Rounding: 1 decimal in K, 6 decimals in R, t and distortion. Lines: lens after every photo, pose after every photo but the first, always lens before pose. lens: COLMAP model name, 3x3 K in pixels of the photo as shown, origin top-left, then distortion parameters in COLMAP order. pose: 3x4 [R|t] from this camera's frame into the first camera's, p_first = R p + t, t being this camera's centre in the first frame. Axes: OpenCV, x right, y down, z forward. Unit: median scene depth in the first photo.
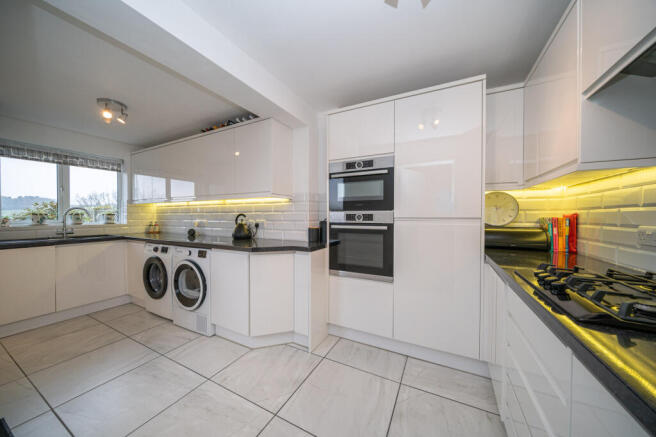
lens RADIAL K [[232.0, 0, 326.7], [0, 232.0, 220.4], [0, 0, 1]] dist [0.000027, 0.000002]
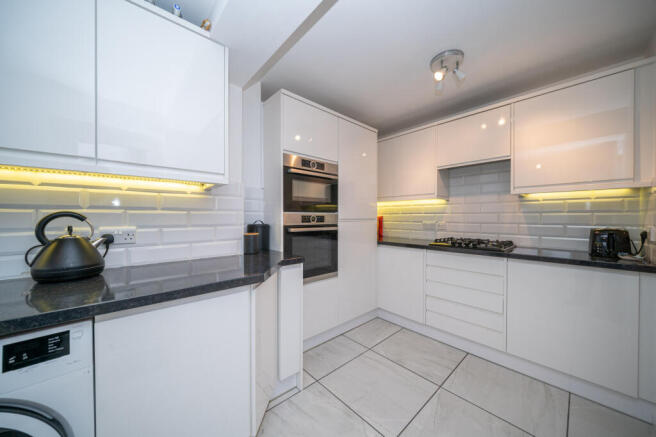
lens RADIAL K [[226.6, 0, 340.5], [0, 226.6, 218.8], [0, 0, 1]] dist [-0.000778, -0.000043]
pose [[0.329704, -0.008753, 0.944044, -0.739316], [0.014177, 0.999890, 0.004320, -0.017283], [-0.943978, 0.011960, 0.329792, 0.598655]]
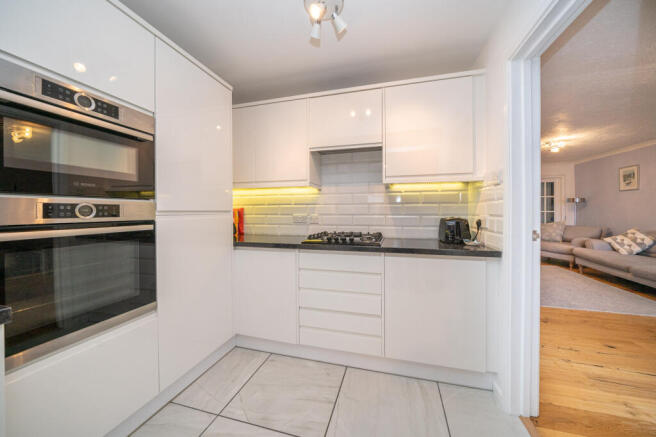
lens RADIAL K [[225.9, 0, 332.3], [0, 225.9, 213.2], [0, 0, 1]] dist [-0.000179, -0.000002]
pose [[-0.196376, -0.011747, 0.980458, -0.430751], [0.019346, 0.999687, 0.015852, -0.006393], [-0.980338, 0.022081, -0.196087, 0.610709]]
